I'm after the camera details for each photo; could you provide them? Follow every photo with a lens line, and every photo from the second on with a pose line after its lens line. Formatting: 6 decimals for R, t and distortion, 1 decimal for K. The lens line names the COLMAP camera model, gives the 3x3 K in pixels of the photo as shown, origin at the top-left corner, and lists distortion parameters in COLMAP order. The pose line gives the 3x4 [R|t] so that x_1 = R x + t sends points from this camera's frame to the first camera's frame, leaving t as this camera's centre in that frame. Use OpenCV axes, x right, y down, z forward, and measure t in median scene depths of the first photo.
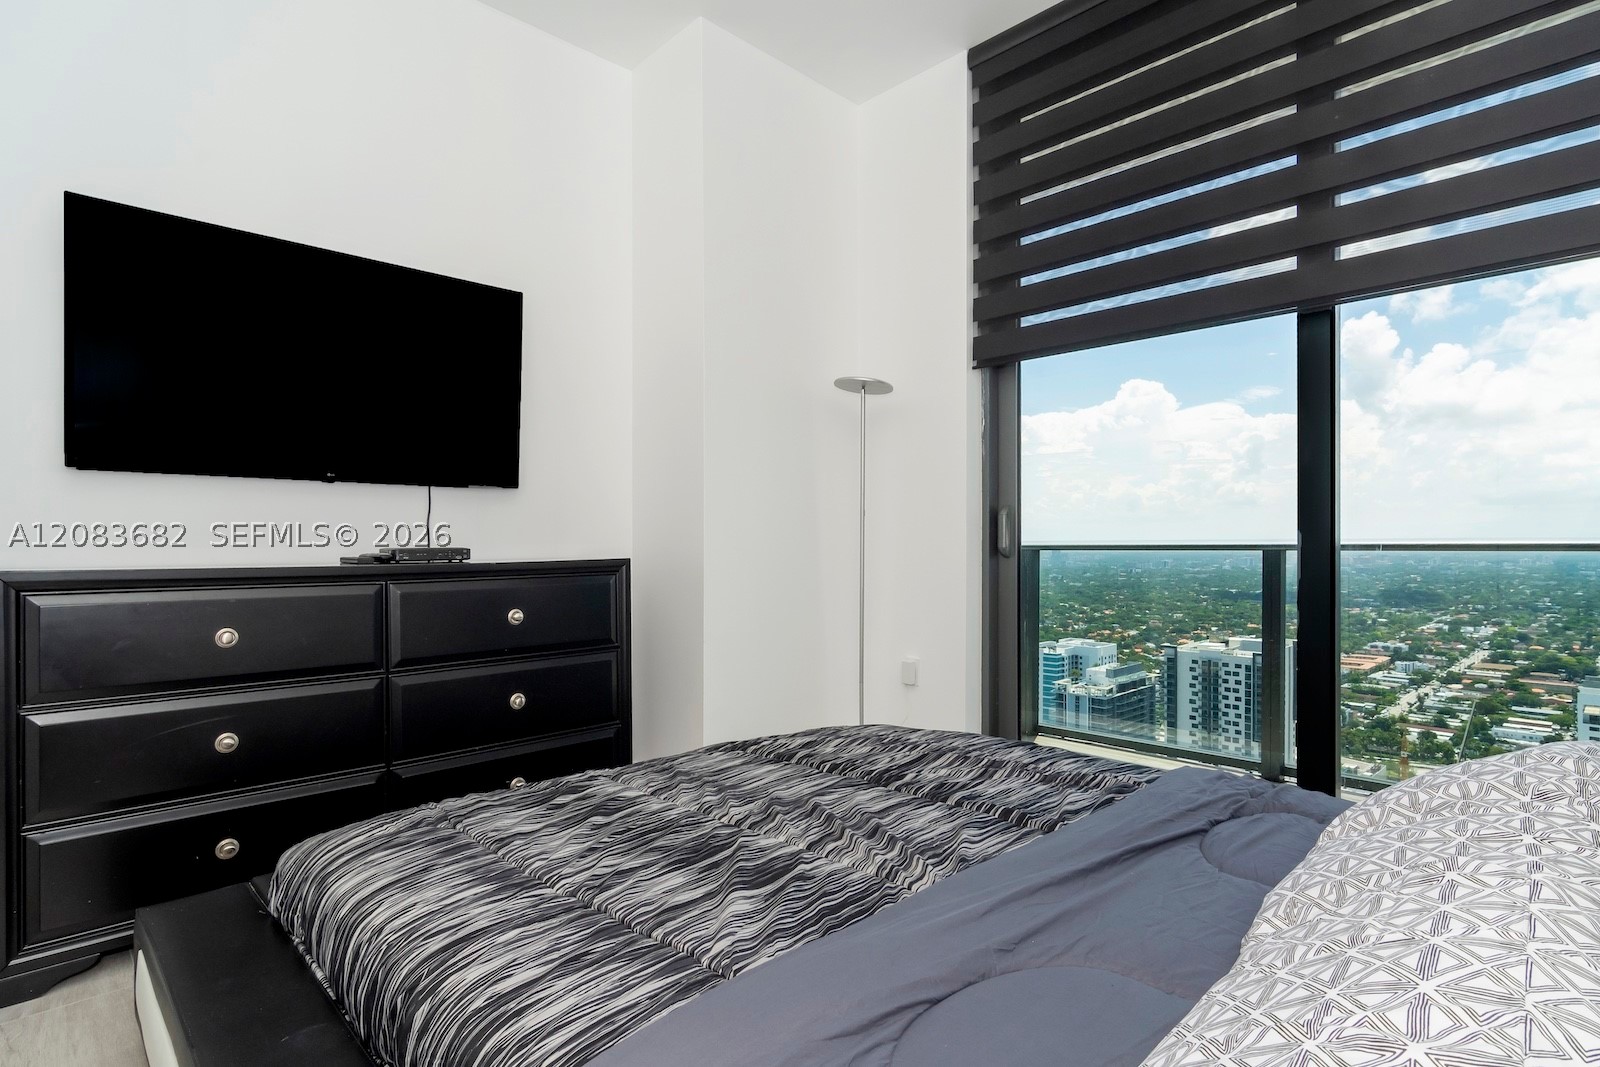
lens RADIAL K [[777.5, 0, 801.6], [0, 777.5, 536.2], [0, 0, 1]] dist [-0.004354, 0.001274]
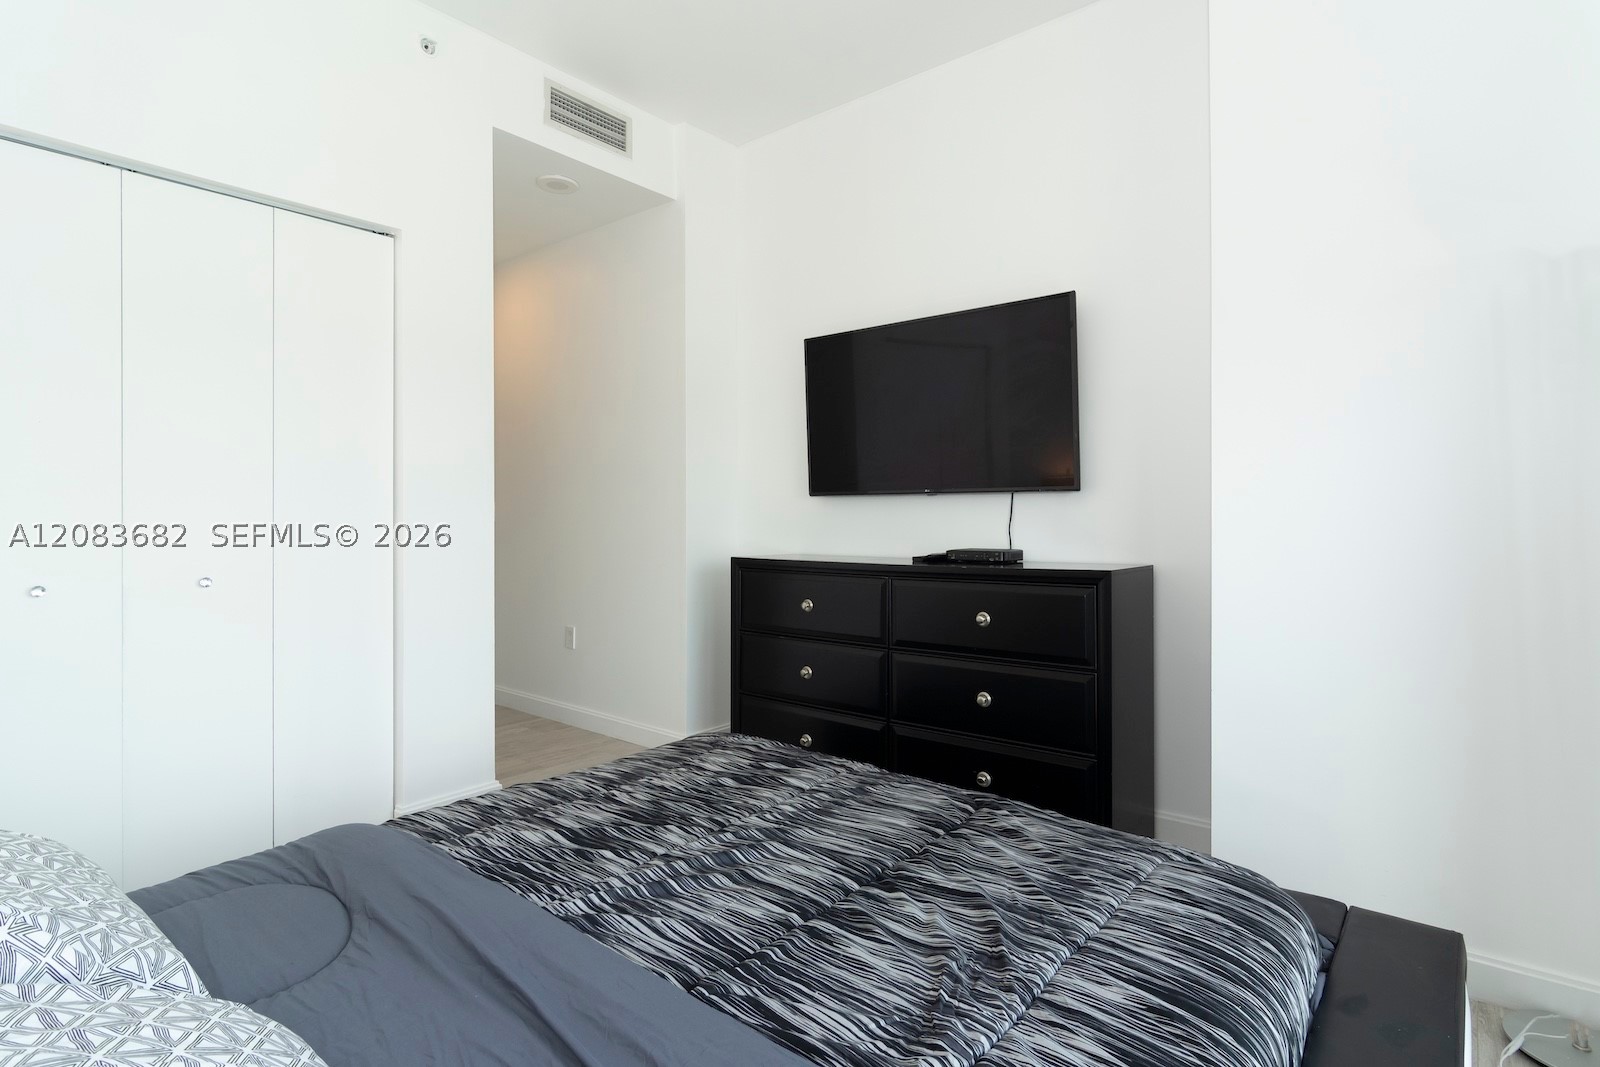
lens RADIAL K [[777.5, 0, 805.6], [0, 777.5, 524.8], [0, 0, 1]] dist [-0.004354, 0.001274]
pose [[0.152130, 0.007146, -0.988335, 0.902970], [0.014464, 0.999851, 0.009456, -0.053861], [0.988255, -0.015734, 0.152004, 0.854517]]
